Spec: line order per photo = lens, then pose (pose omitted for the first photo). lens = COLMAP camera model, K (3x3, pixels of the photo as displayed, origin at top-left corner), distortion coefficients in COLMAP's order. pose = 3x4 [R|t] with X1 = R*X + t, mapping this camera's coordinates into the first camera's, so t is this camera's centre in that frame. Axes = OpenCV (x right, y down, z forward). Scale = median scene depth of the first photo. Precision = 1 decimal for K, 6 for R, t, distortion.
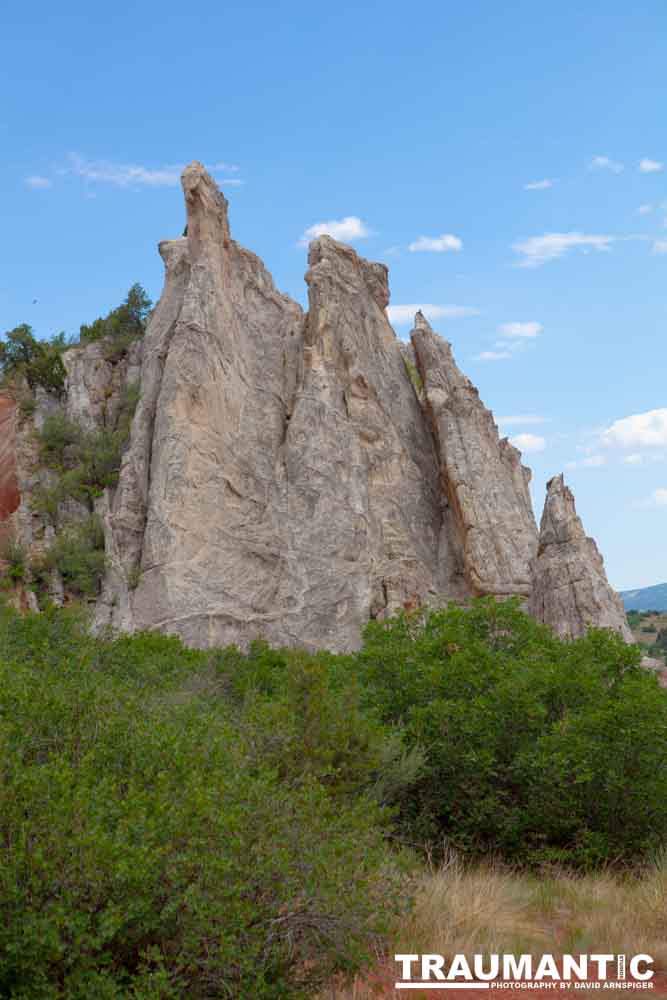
lens RADIAL K [[1847.6, 0, 333.4], [0, 1847.6, 501.5], [0, 0, 1]] dist [0.118945, 0.000000]
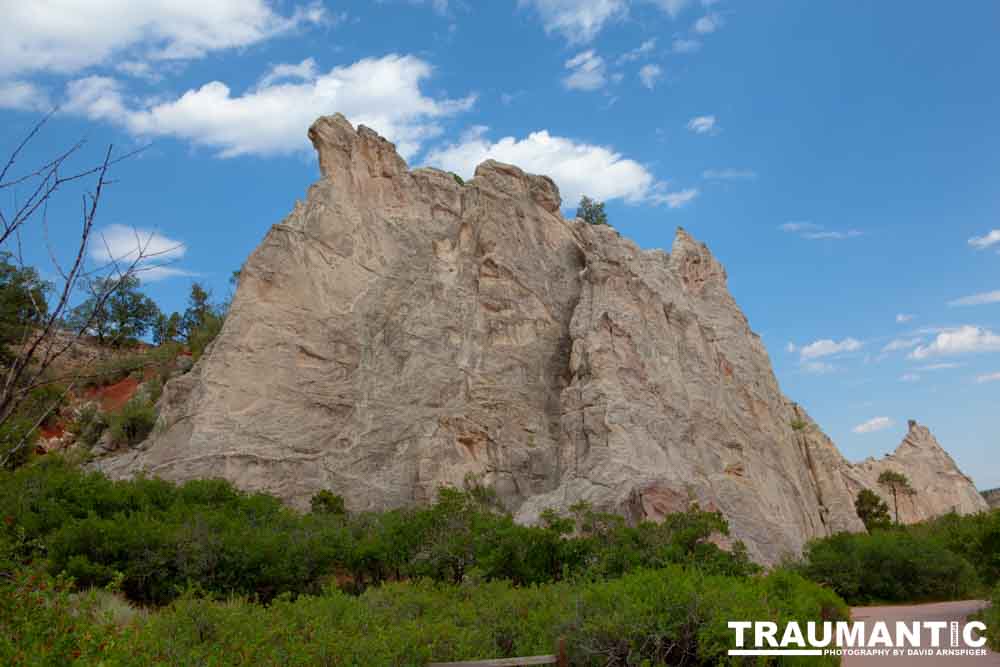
lens RADIAL K [[985.2, 0, 500.0], [0, 985.2, 330.9], [0, 0, 1]] dist [-0.056828, 0.000000]
pose [[0.884120, -0.116982, -0.452379, 0.333330], [0.069635, 0.990329, -0.119998, 0.062066], [0.462042, 0.074592, 0.883716, 0.467665]]
